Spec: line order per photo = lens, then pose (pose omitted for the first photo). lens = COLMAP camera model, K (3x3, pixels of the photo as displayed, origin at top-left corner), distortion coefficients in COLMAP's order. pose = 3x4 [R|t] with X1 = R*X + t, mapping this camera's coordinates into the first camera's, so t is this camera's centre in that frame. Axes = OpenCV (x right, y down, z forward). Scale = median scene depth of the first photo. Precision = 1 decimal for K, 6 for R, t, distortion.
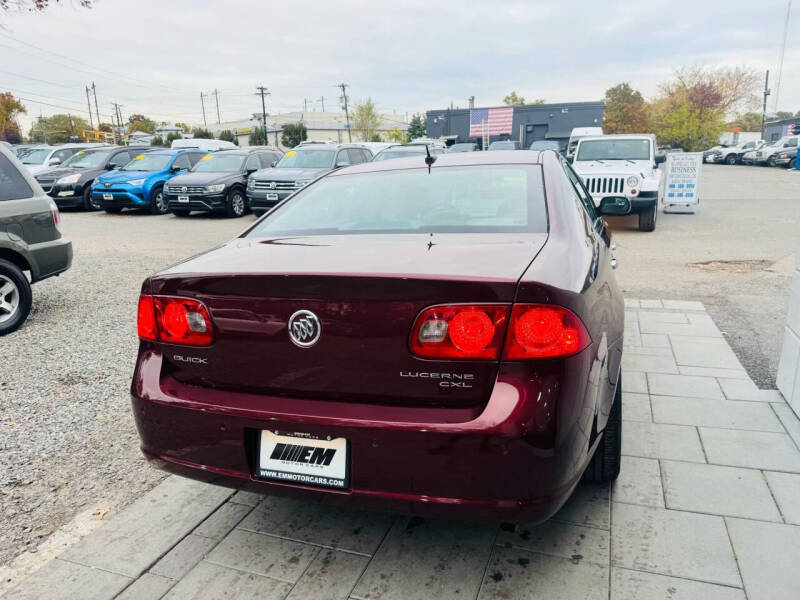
lens RADIAL K [[561.0, 0, 400.0], [0, 561.0, 300.0], [0, 0, 1]] dist [0.036127, -0.043308]
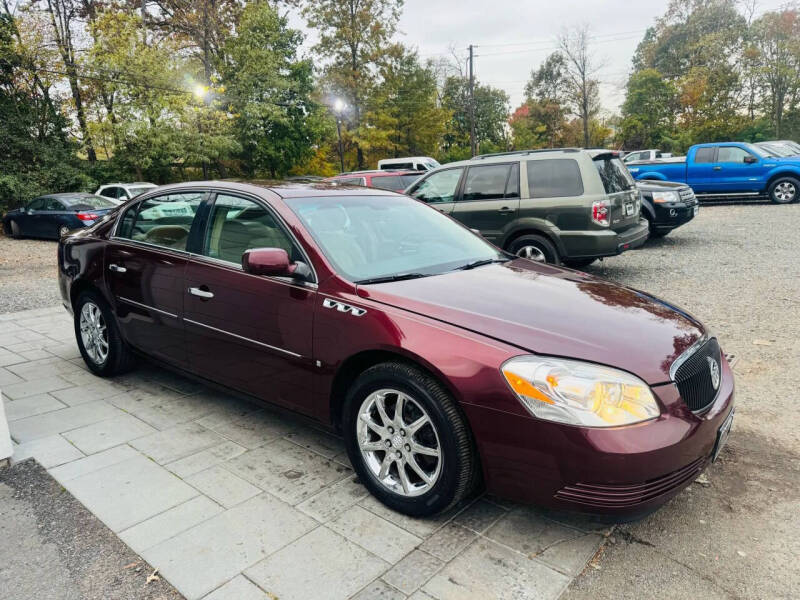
lens RADIAL K [[559.5, 0, 401.7], [0, 559.5, 303.7], [0, 0, 1]] dist [0.041872, -0.047325]
pose [[-0.340135, 0.231661, -0.911395, 0.674767], [-0.177351, 0.935986, 0.304099, -0.250739], [0.923502, 0.265071, -0.277276, 0.972098]]
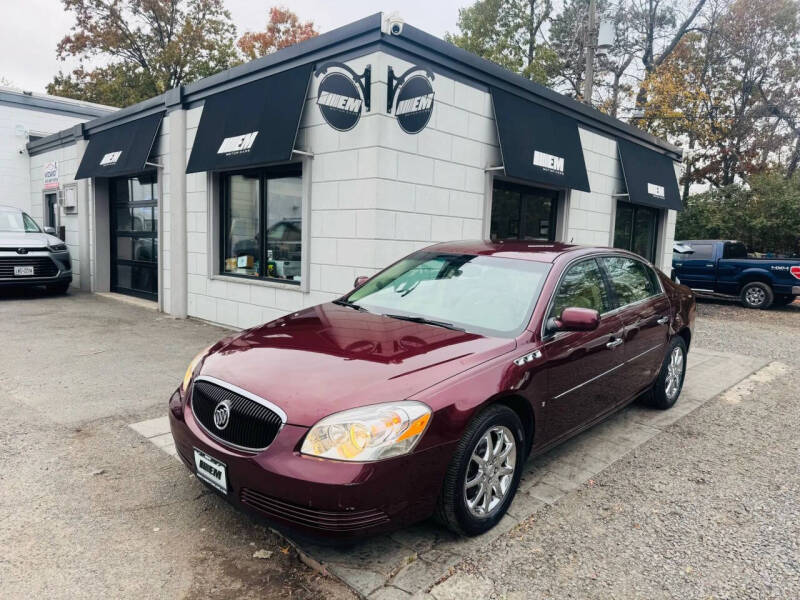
lens RADIAL K [[560.0, 0, 403.9], [0, 560.0, 304.2], [0, 0, 1]] dist [0.036320, -0.041807]
pose [[-0.920572, -0.051351, 0.387183, -0.078277], [0.080351, 0.945216, 0.316403, -0.338666], [-0.382219, 0.322382, -0.866013, 1.395821]]
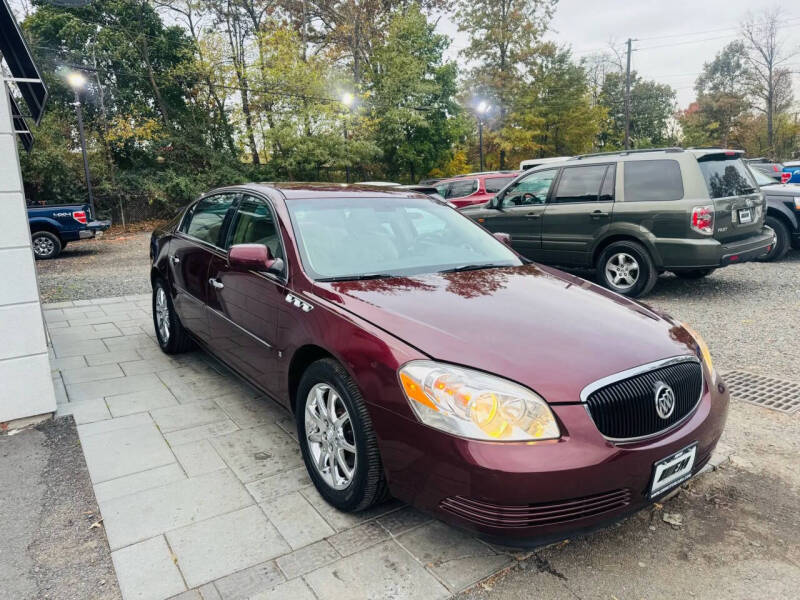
lens RADIAL K [[561.0, 0, 400.0], [0, 561.0, 300.0], [0, 0, 1]] dist [0.036127, -0.043308]
pose [[-0.574962, 0.196022, -0.794351, 0.611964], [-0.149508, 0.929357, 0.337553, -0.277437], [0.804404, 0.312842, -0.505038, 1.108670]]
